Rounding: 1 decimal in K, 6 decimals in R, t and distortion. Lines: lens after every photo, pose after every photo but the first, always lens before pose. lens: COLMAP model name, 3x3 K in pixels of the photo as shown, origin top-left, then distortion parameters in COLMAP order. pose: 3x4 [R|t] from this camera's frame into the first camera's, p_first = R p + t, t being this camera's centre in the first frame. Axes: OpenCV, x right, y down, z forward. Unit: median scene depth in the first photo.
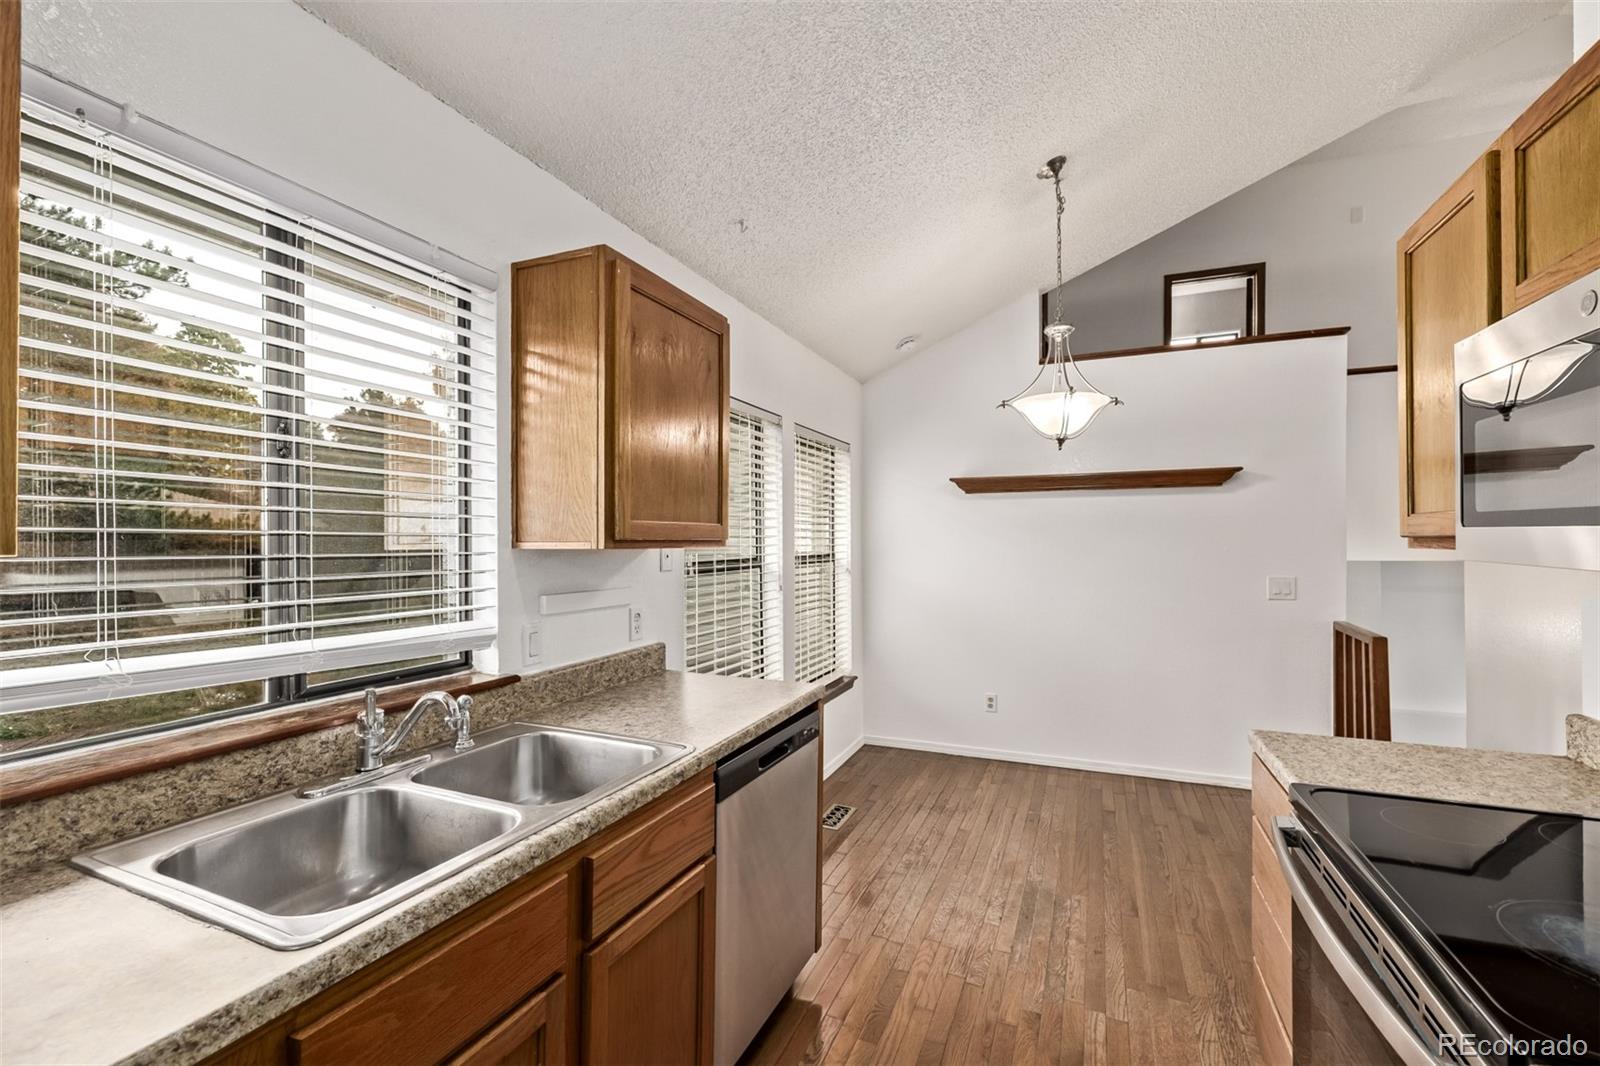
lens RADIAL K [[678.5, 0, 806.6], [0, 678.5, 529.2], [0, 0, 1]] dist [-0.000261, 0.001234]
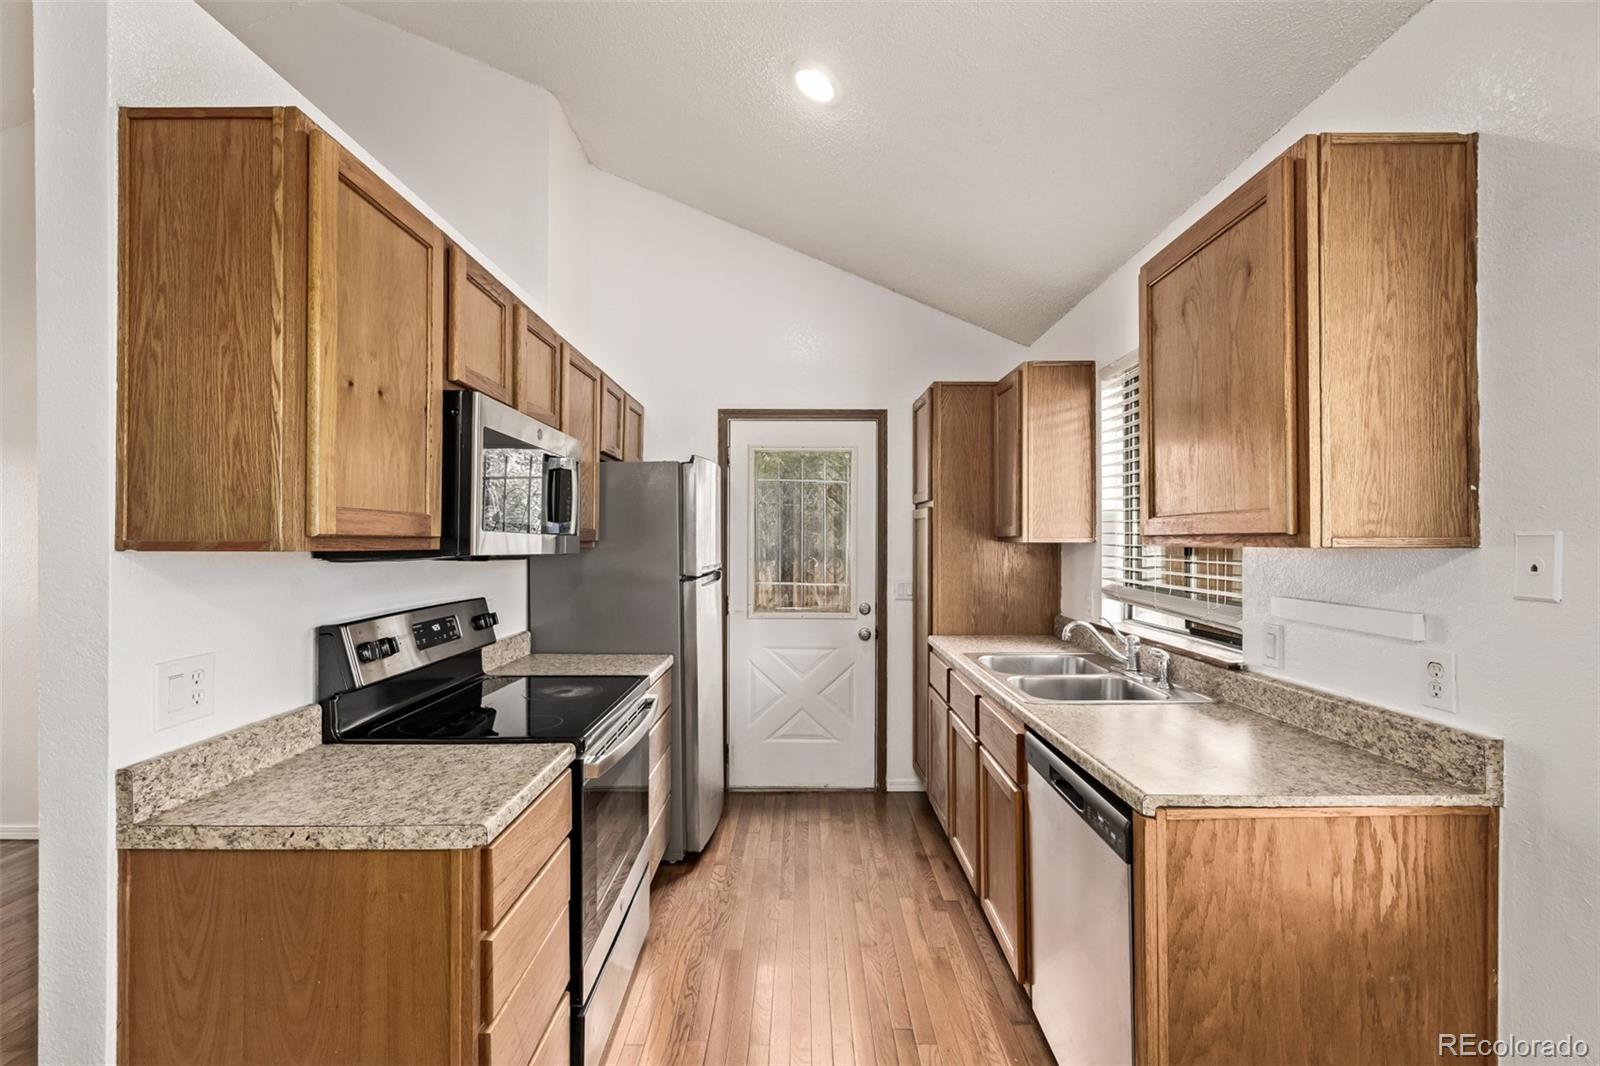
lens RADIAL K [[678.5, 0, 801.3], [0, 678.5, 539.9], [0, 0, 1]] dist [-0.000261, 0.001234]
pose [[-0.919942, 0.000872, -0.392054, 0.725094], [0.006420, 0.999897, -0.012840, 0.036682], [0.392002, -0.014329, -0.919853, 2.031243]]
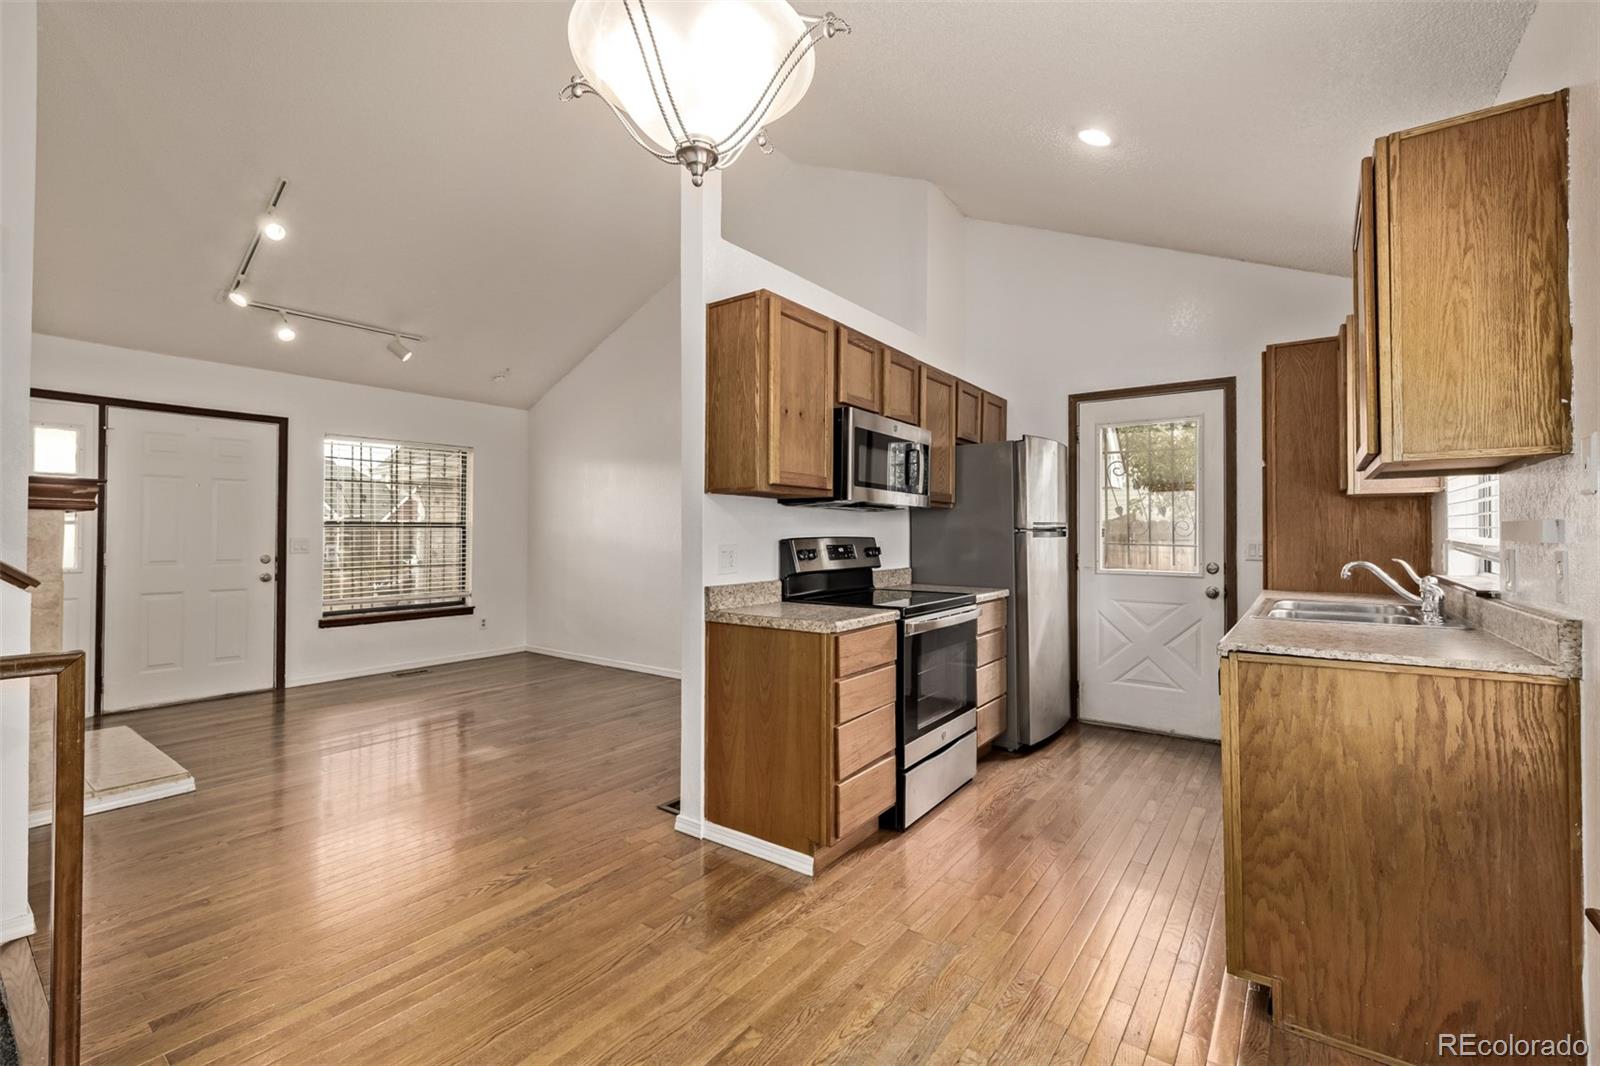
lens RADIAL K [[678.5, 0, 822.9], [0, 678.5, 527.6], [0, 0, 1]] dist [-0.000261, 0.001234]
pose [[-0.978093, 0.001827, 0.208161, 0.463014], [-0.002782, 0.999757, -0.021846, 0.161390], [-0.208150, -0.021947, -0.977851, 2.695710]]
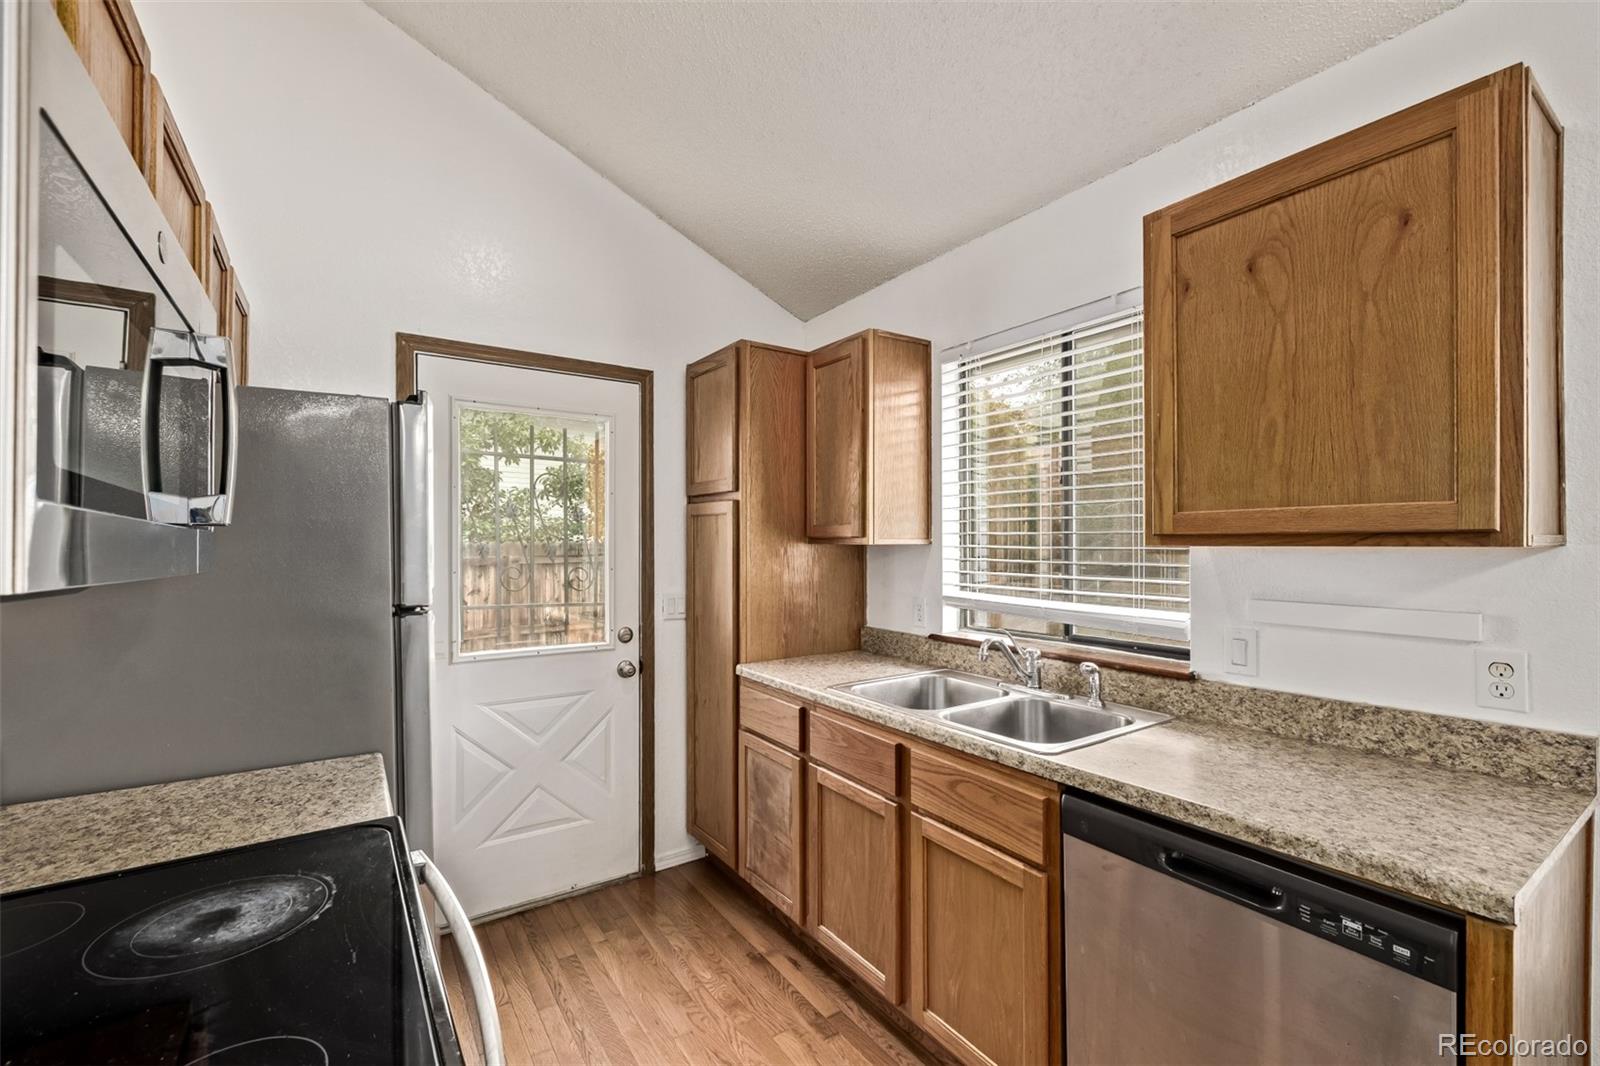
lens RADIAL K [[678.5, 0, 804.4], [0, 678.5, 547.3], [0, 0, 1]] dist [-0.000261, 0.001234]
pose [[-0.537374, 0.007431, -0.843311, 0.832372], [0.015568, 0.999878, -0.001109, 0.029458], [0.843201, -0.013724, -0.537424, 1.253756]]
